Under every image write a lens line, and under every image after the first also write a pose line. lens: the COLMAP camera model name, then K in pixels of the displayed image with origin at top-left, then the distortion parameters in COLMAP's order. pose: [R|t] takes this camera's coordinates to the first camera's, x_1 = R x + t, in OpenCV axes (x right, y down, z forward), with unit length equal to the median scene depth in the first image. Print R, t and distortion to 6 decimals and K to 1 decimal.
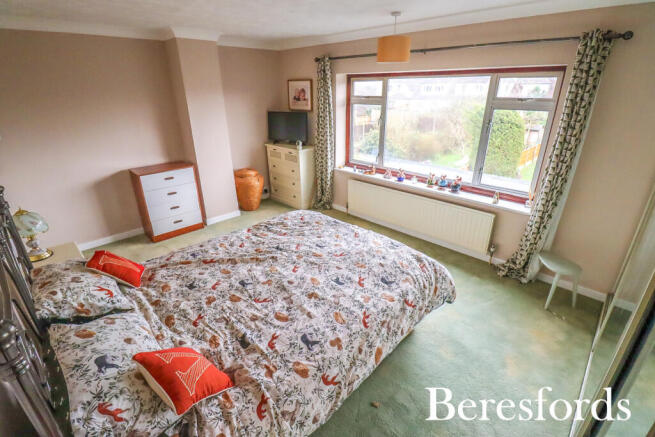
lens RADIAL K [[312.3, 0, 330.5], [0, 312.3, 220.3], [0, 0, 1]] dist [-0.018304, -0.000825]
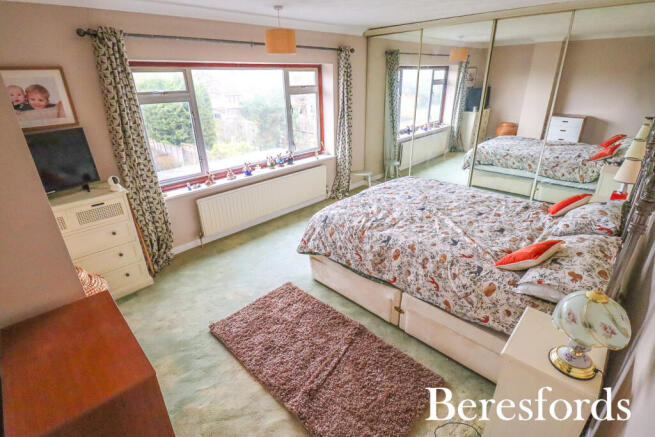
lens RADIAL K [[312.3, 0, 330.5], [0, 312.3, 220.3], [0, 0, 1]] dist [-0.018304, -0.000825]
pose [[-0.014156, -0.405391, 0.914034, -0.908736], [0.405237, 0.833362, 0.375887, -0.334605], [-0.914102, 0.375722, 0.152482, 0.820548]]
